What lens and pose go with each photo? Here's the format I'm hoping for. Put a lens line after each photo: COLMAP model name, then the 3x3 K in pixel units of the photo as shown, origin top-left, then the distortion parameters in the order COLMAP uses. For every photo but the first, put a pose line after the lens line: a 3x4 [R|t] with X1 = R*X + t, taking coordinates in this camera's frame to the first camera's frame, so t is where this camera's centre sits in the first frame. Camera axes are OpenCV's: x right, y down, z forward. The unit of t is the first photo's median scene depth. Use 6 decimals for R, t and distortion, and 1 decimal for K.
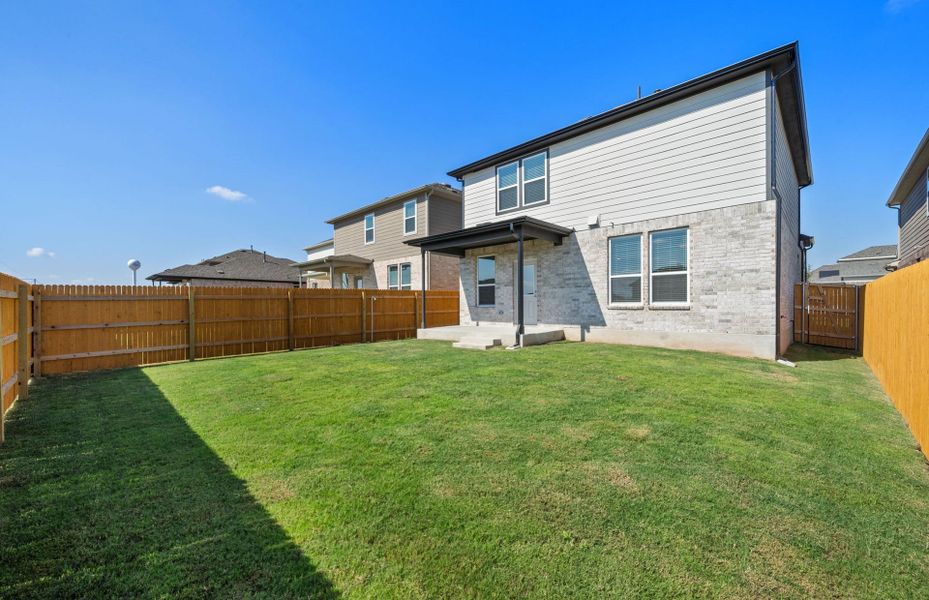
lens RADIAL K [[369.7, 0, 464.5], [0, 369.7, 300.0], [0, 0, 1]] dist [0.000618, 0.000015]
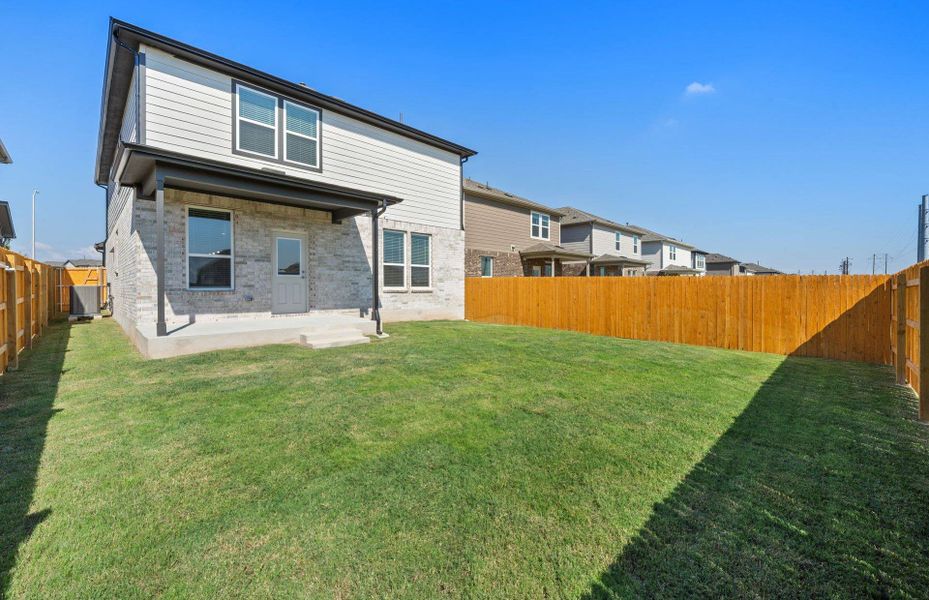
lens RADIAL K [[381.3, 0, 464.2], [0, 381.3, 285.6], [0, 0, 1]] dist [-0.000254, 0.000004]
pose [[0.007196, 0.016520, 0.999838, -0.679461], [-0.013434, 0.999775, -0.016422, 0.017232], [-0.999884, -0.013314, 0.007416, 0.659682]]
